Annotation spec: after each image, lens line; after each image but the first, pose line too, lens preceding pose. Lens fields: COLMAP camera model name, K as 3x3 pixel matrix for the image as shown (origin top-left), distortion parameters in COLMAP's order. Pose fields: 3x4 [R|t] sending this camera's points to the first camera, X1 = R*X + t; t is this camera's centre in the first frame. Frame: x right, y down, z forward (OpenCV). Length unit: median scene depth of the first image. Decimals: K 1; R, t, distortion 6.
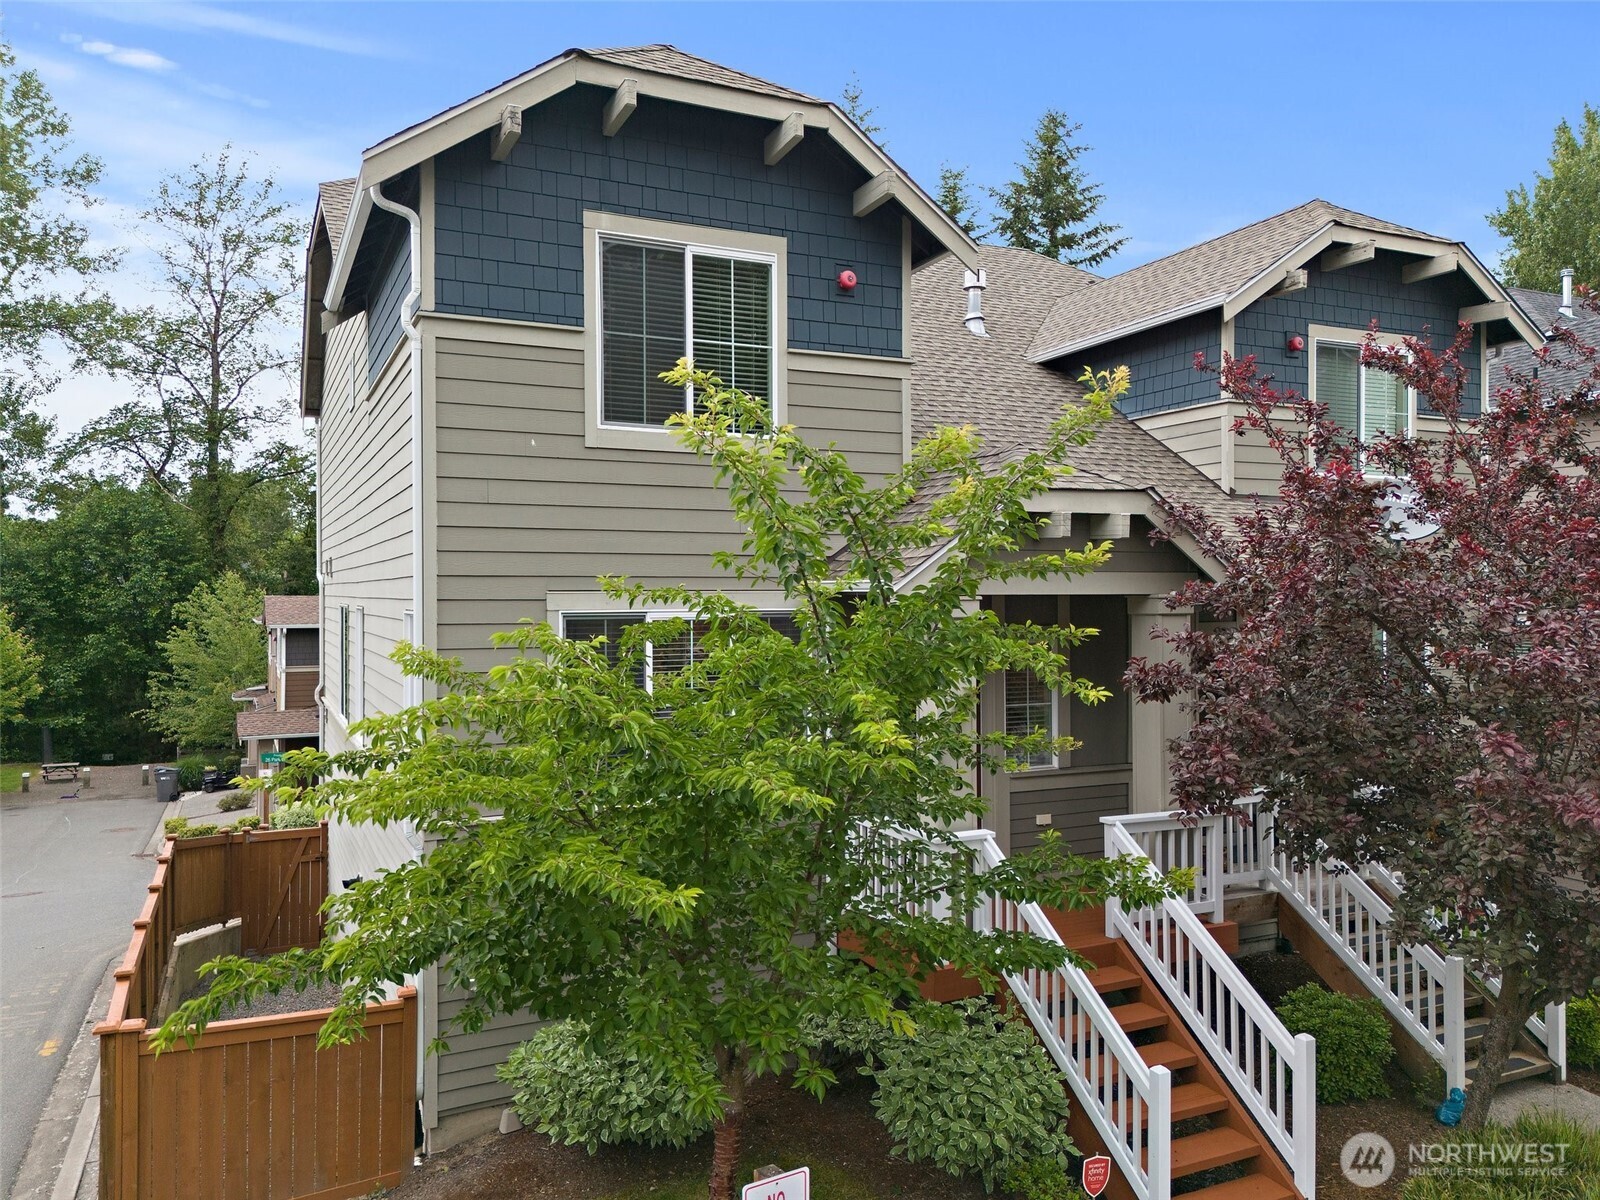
lens RADIAL K [[1179.2, 0, 800.0], [0, 1179.2, 600.0], [0, 0, 1]] dist [0.060636, -0.047873]
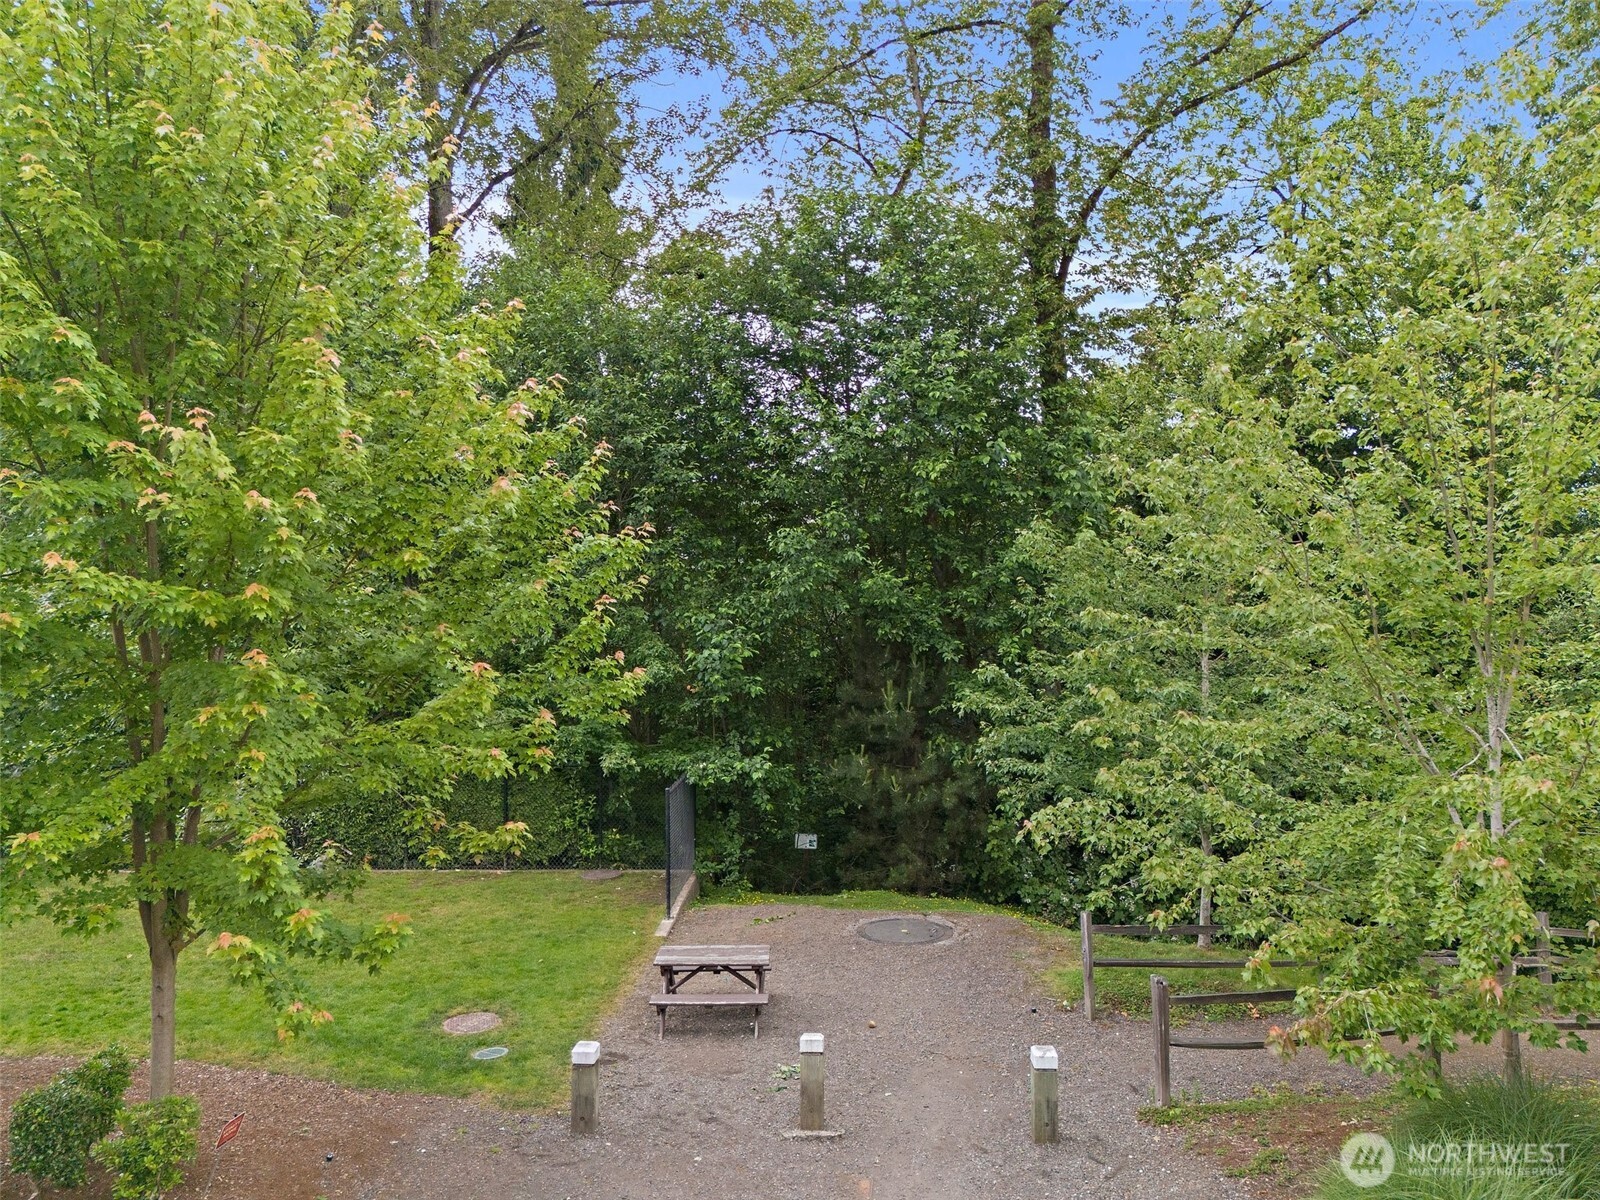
lens RADIAL K [[1168.6, 0, 800.0], [0, 1168.6, 600.0], [0, 0, 1]] dist [0.066787, -0.054077]
pose [[0.889193, -0.000207, -0.457532, -1.773214], [0.000354, 1.000000, 0.000236, 0.207744], [0.457532, -0.000372, 0.889193, 2.866506]]
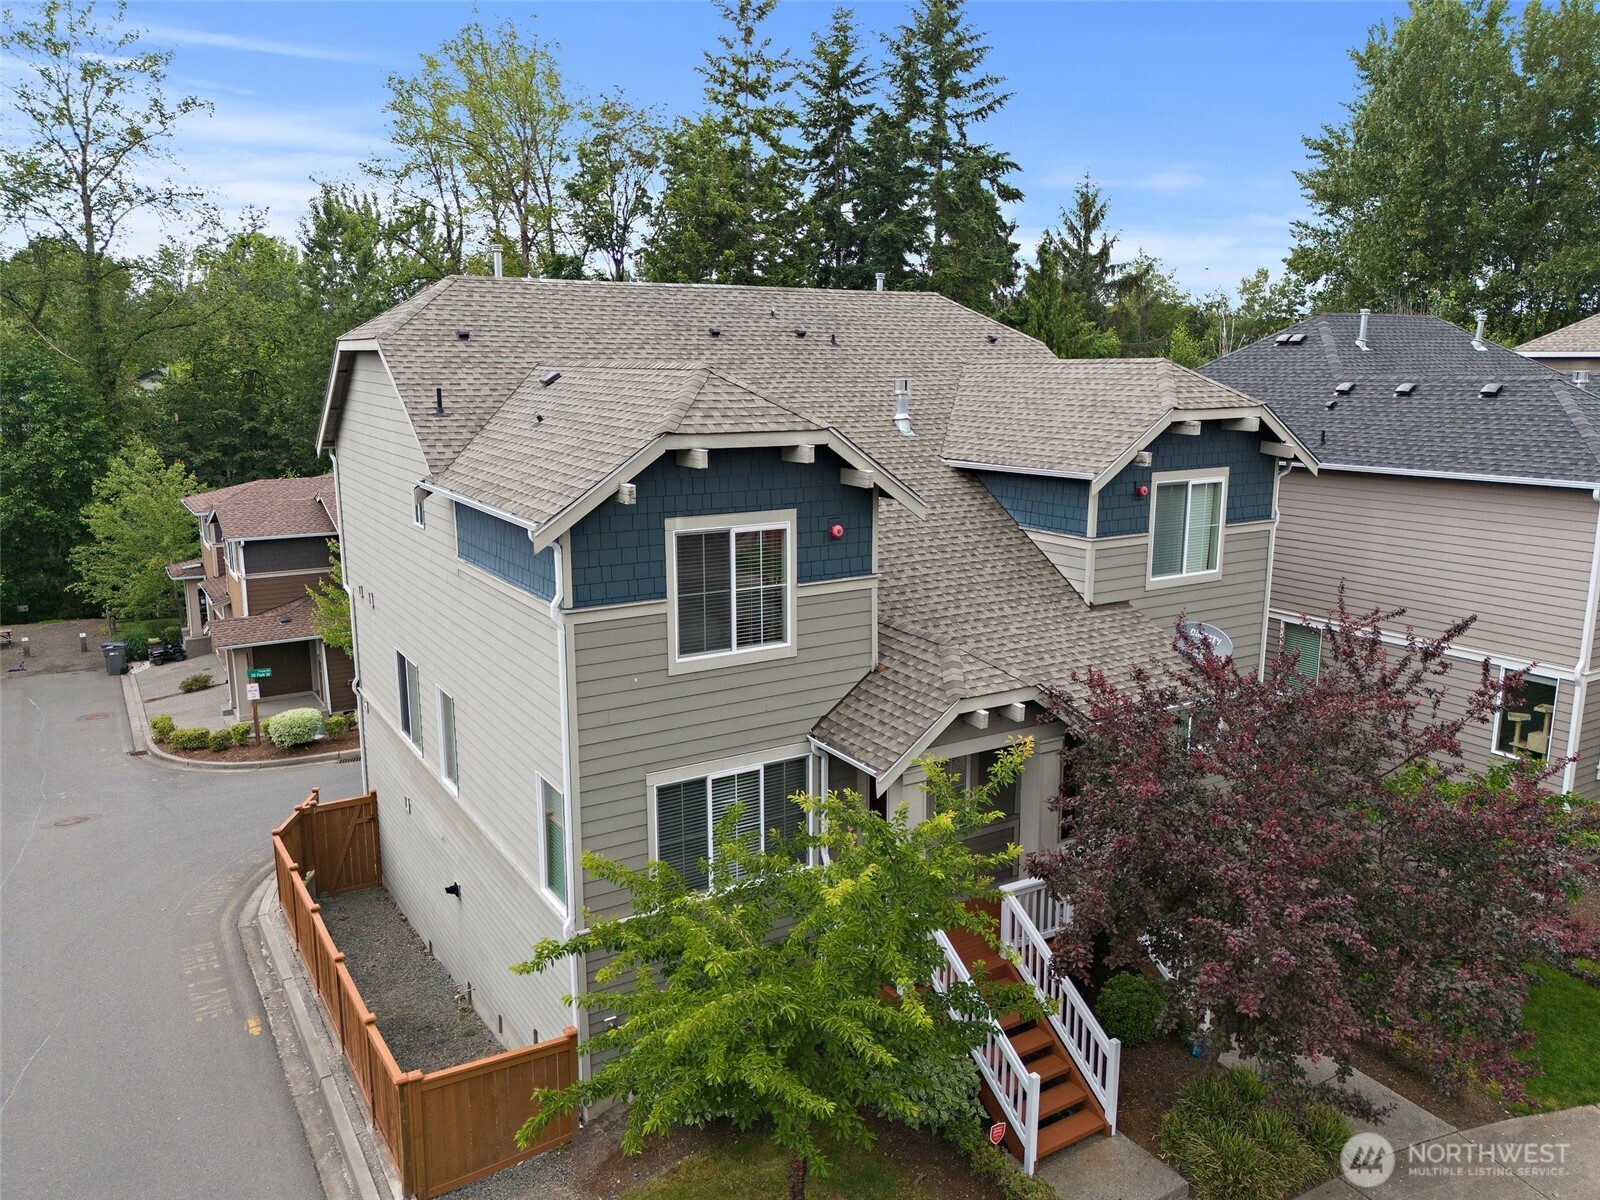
lens RADIAL K [[1168.6, 0, 800.0], [0, 1168.6, 600.0], [0, 0, 1]] dist [0.066787, -0.054077]
pose [[0.994091, -0.020733, 0.106554, -0.116223], [-0.000525, 0.980661, 0.195715, -0.344155], [-0.108551, -0.194614, 0.974855, -0.286938]]
